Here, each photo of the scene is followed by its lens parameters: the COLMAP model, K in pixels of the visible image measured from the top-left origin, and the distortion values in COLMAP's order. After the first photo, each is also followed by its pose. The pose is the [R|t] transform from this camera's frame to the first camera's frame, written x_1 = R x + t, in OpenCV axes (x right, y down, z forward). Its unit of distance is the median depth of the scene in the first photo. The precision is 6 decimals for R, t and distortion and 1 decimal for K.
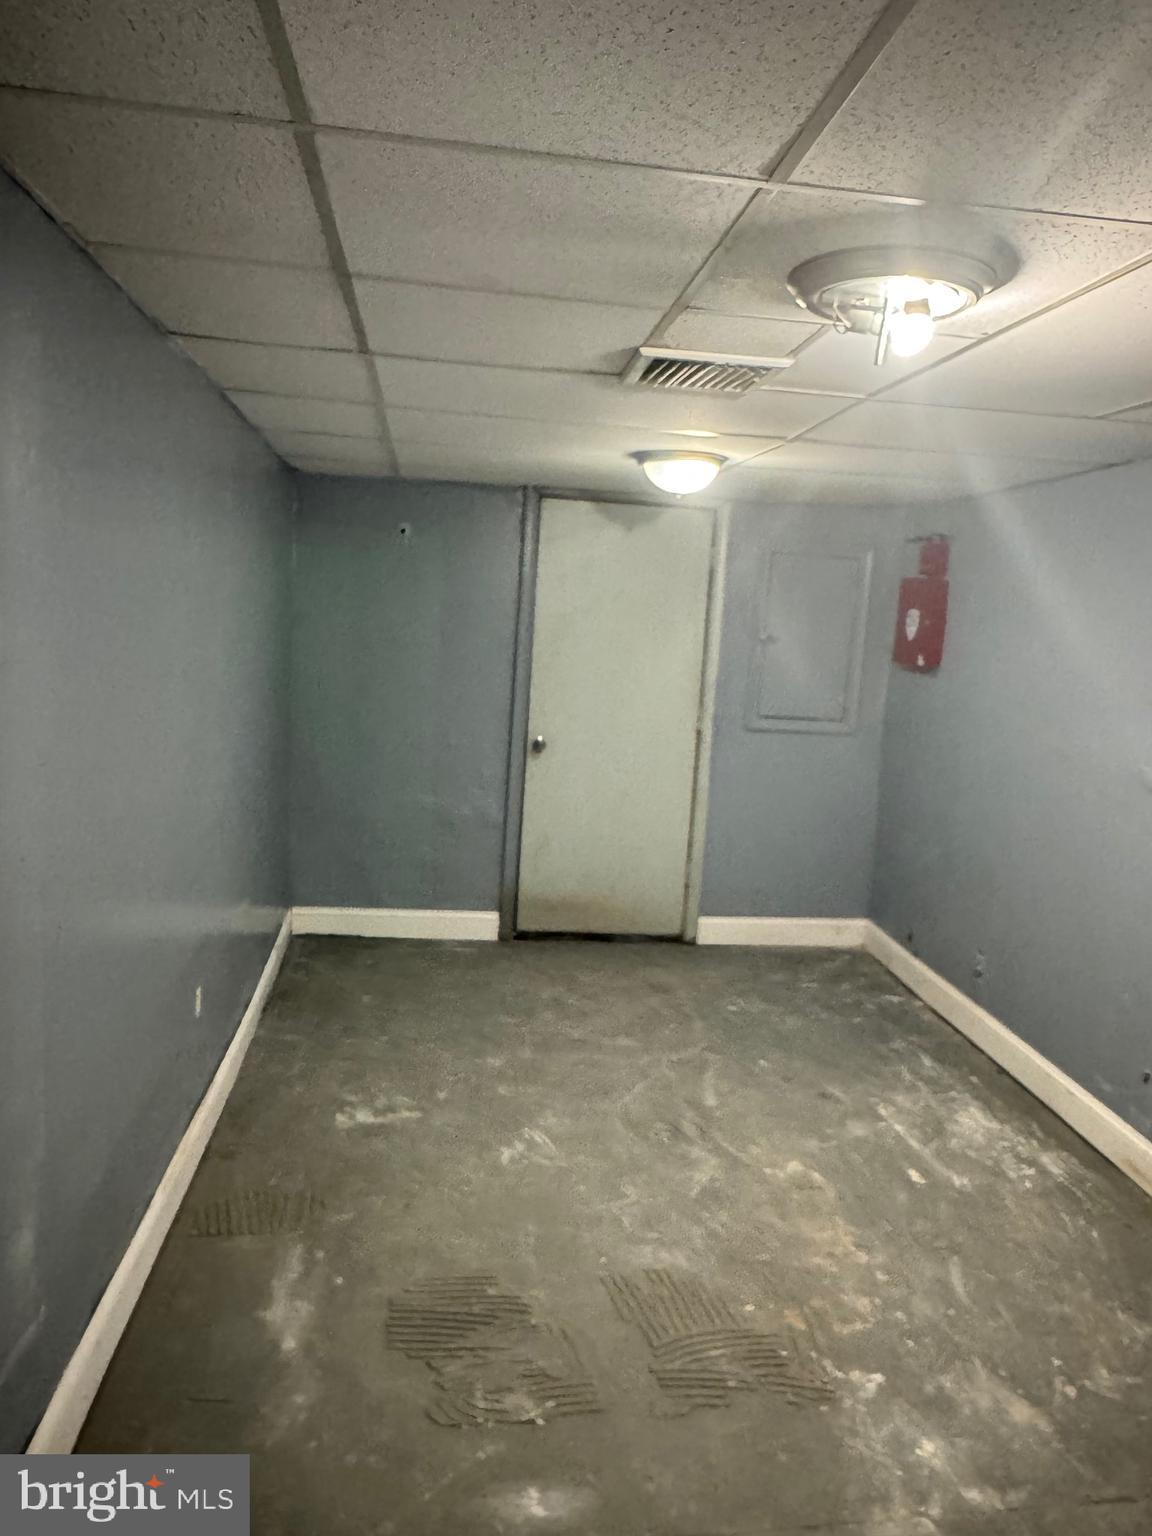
lens RADIAL K [[1080.1, 0, 580.2], [0, 1080.1, 770.9], [0, 0, 1]] dist [0.038044, -0.038581]
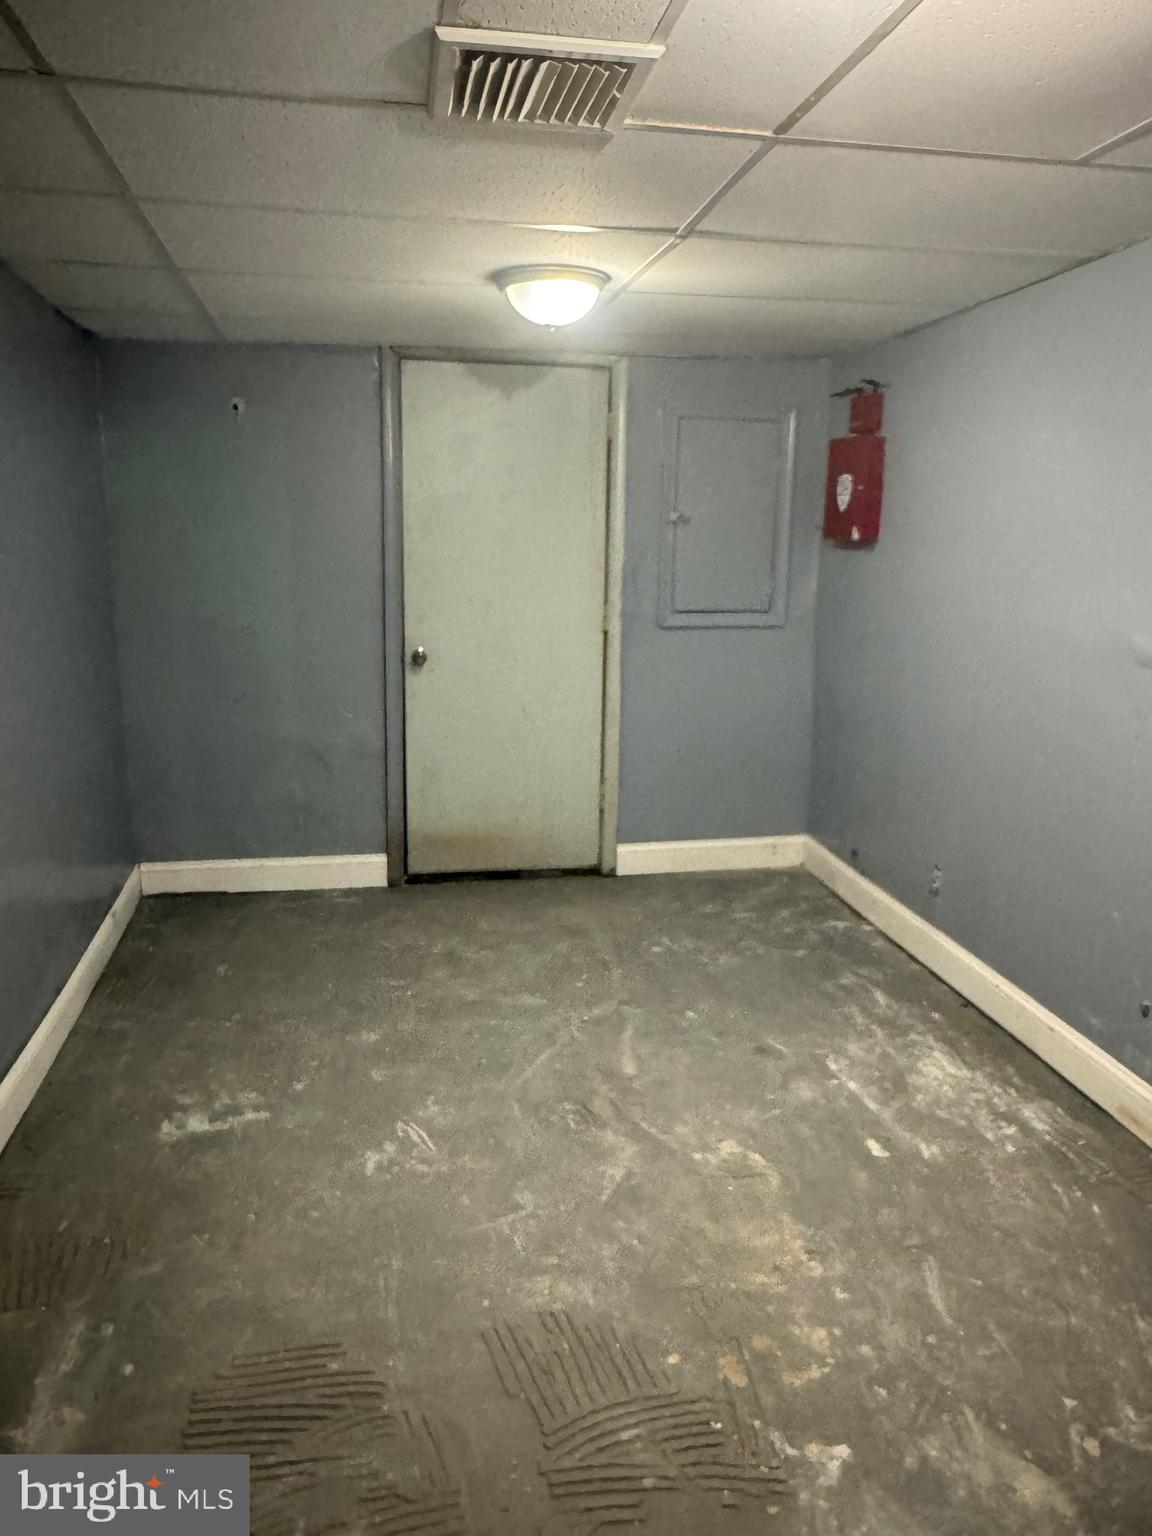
lens RADIAL K [[1080.1, 0, 569.7], [0, 1080.1, 763.5], [0, 0, 1]] dist [0.038044, -0.038581]
pose [[0.997295, -0.058367, 0.044667, 0.051028], [0.055431, 0.996386, 0.064368, 0.015028], [-0.048263, -0.061718, 0.996926, 0.184604]]
